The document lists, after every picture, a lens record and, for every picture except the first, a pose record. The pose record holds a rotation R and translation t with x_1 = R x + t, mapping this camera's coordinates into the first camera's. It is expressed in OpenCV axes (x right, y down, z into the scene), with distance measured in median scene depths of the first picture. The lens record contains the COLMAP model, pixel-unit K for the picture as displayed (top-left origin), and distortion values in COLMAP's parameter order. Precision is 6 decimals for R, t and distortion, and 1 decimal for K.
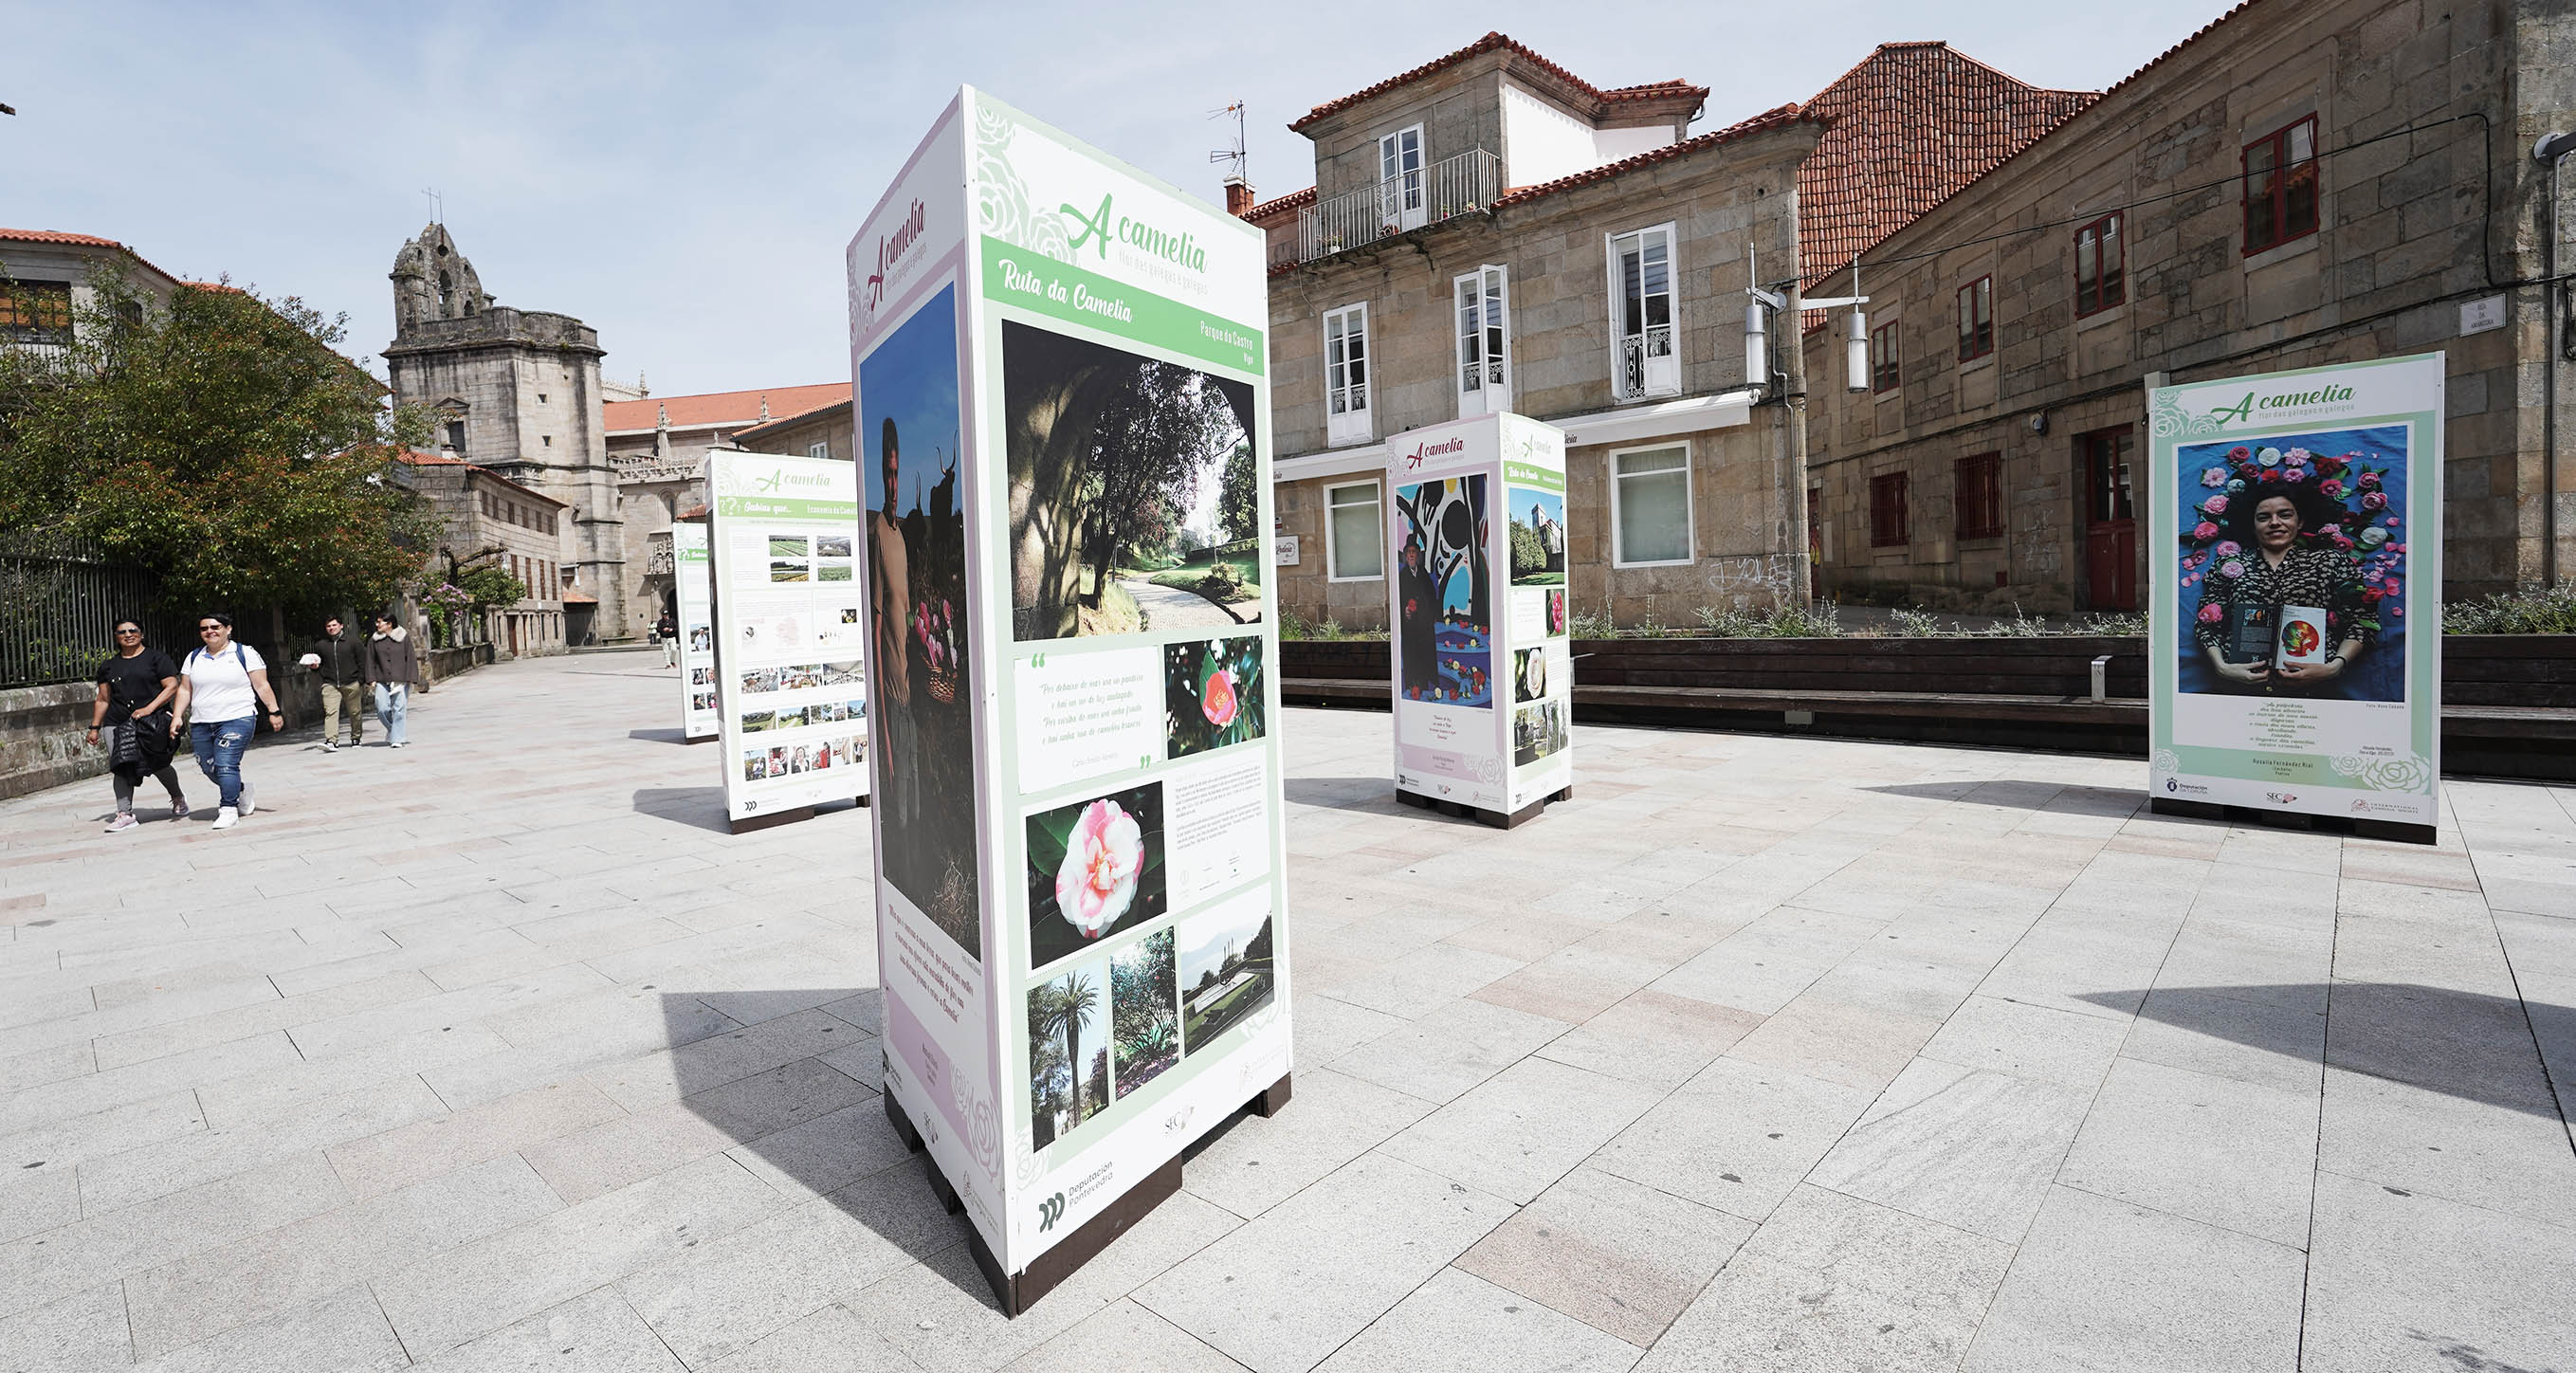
lens RADIAL K [[1179.9, 0, 1230.3], [0, 1179.9, 641.6], [0, 0, 1]] dist [-0.014933, 0.006661]
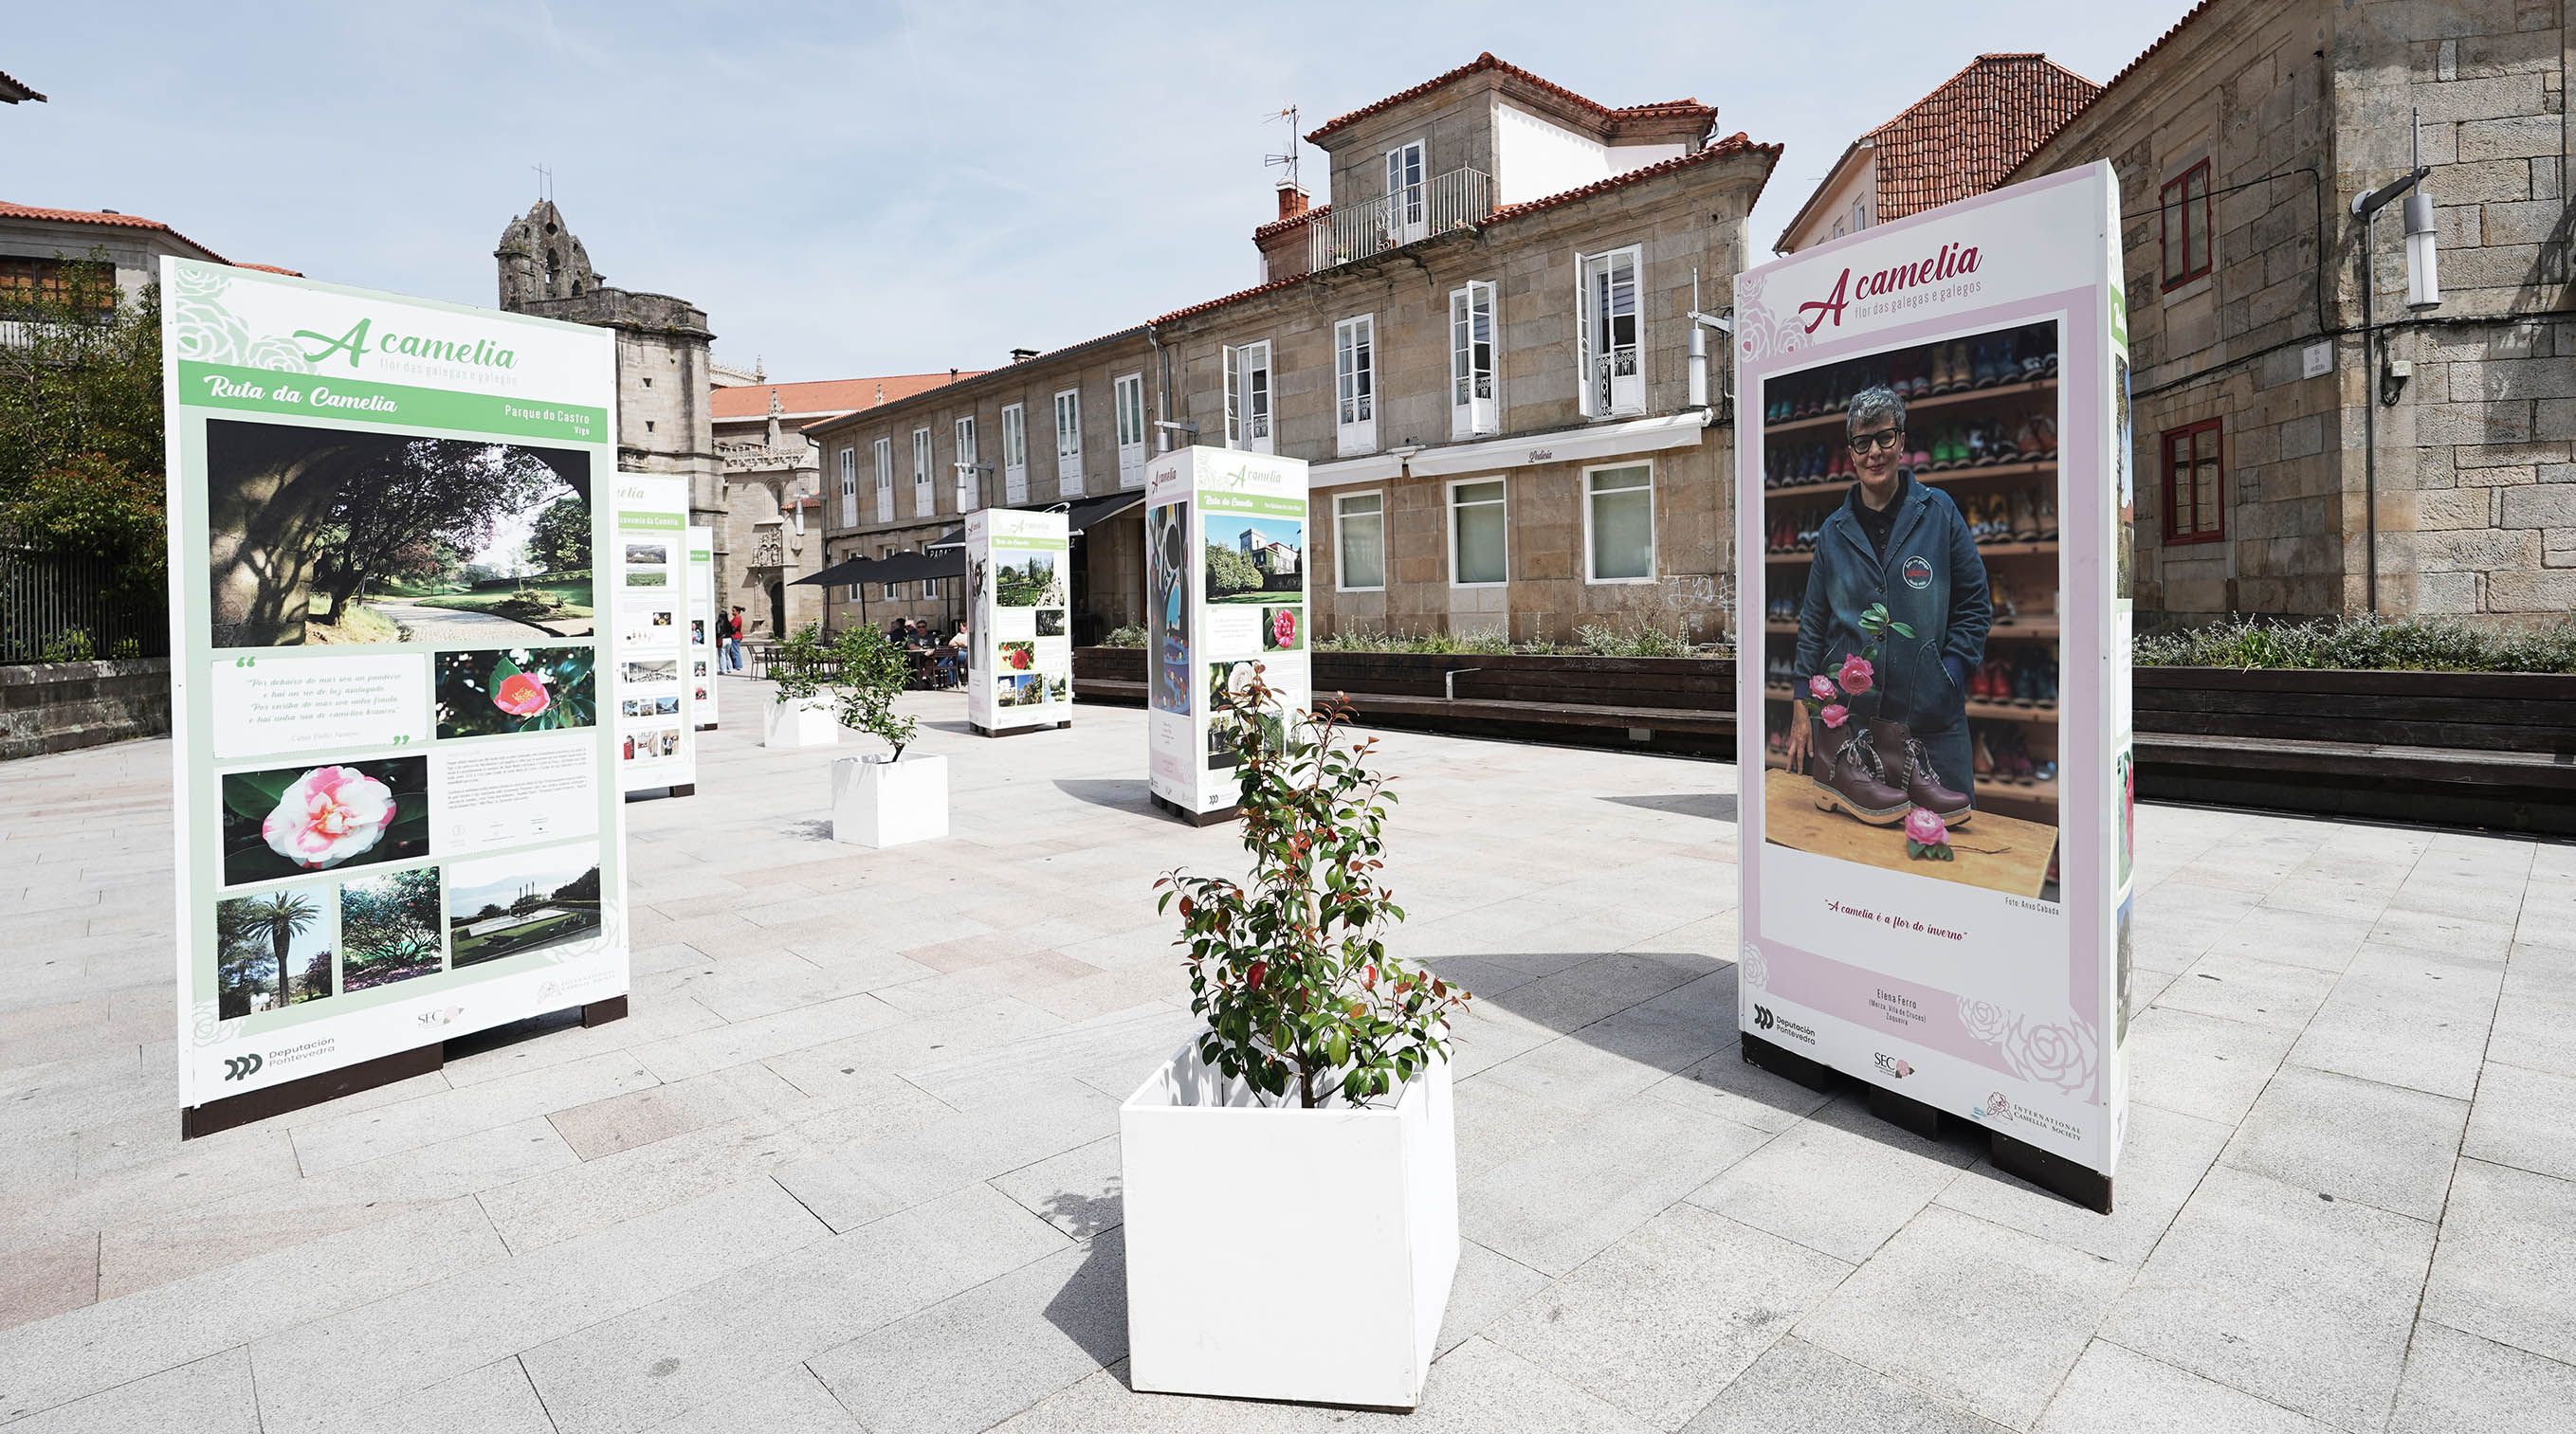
lens RADIAL K [[1248.5, 0, 1398.5], [0, 1248.5, 617.7], [0, 0, 1]] dist [-0.017671, 0.008605]
pose [[0.999794, 0.020131, -0.002540, 0.187340], [-0.020188, 0.999487, -0.024851, -0.004273], [0.002039, 0.024897, 0.999688, -0.070577]]
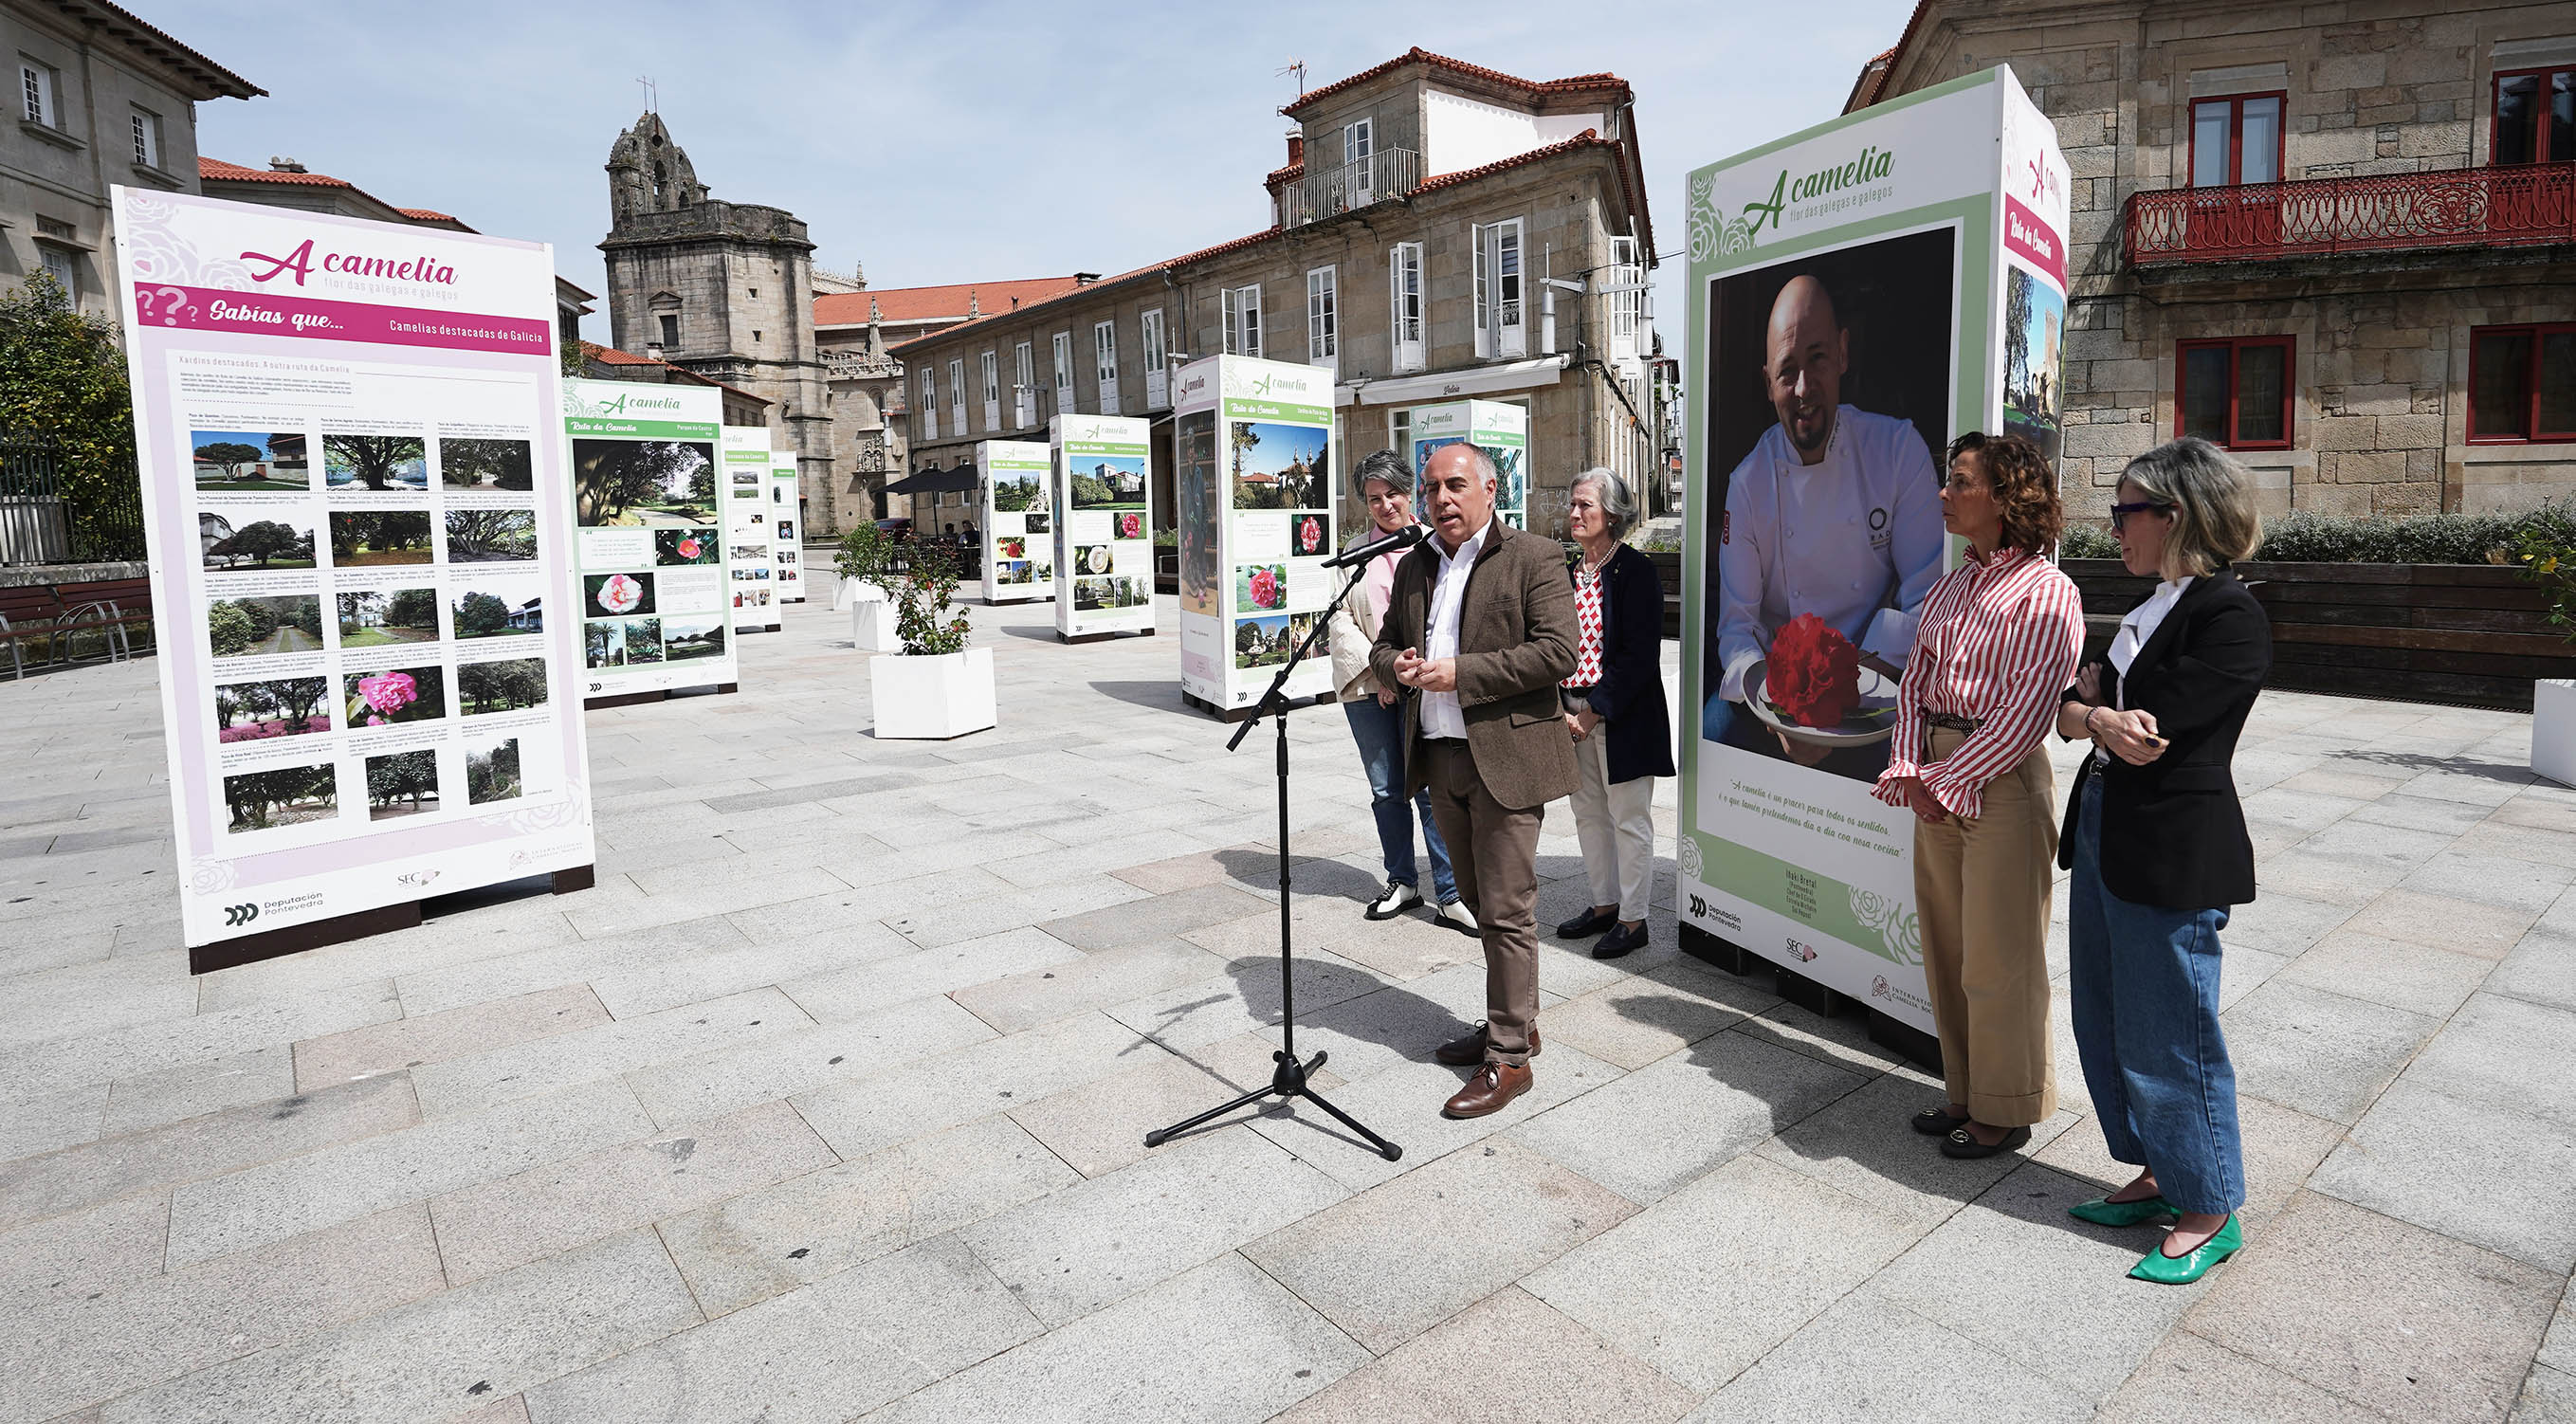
lens RADIAL K [[1326.2, 0, 1454.8], [0, 1326.2, 624.7], [0, 0, 1]] dist [-0.020293, 0.010090]
pose [[0.997586, 0.028548, -0.063300, 0.427783], [-0.025281, 0.998336, 0.051827, 0.003488], [0.064674, -0.050102, 0.996648, -0.444902]]
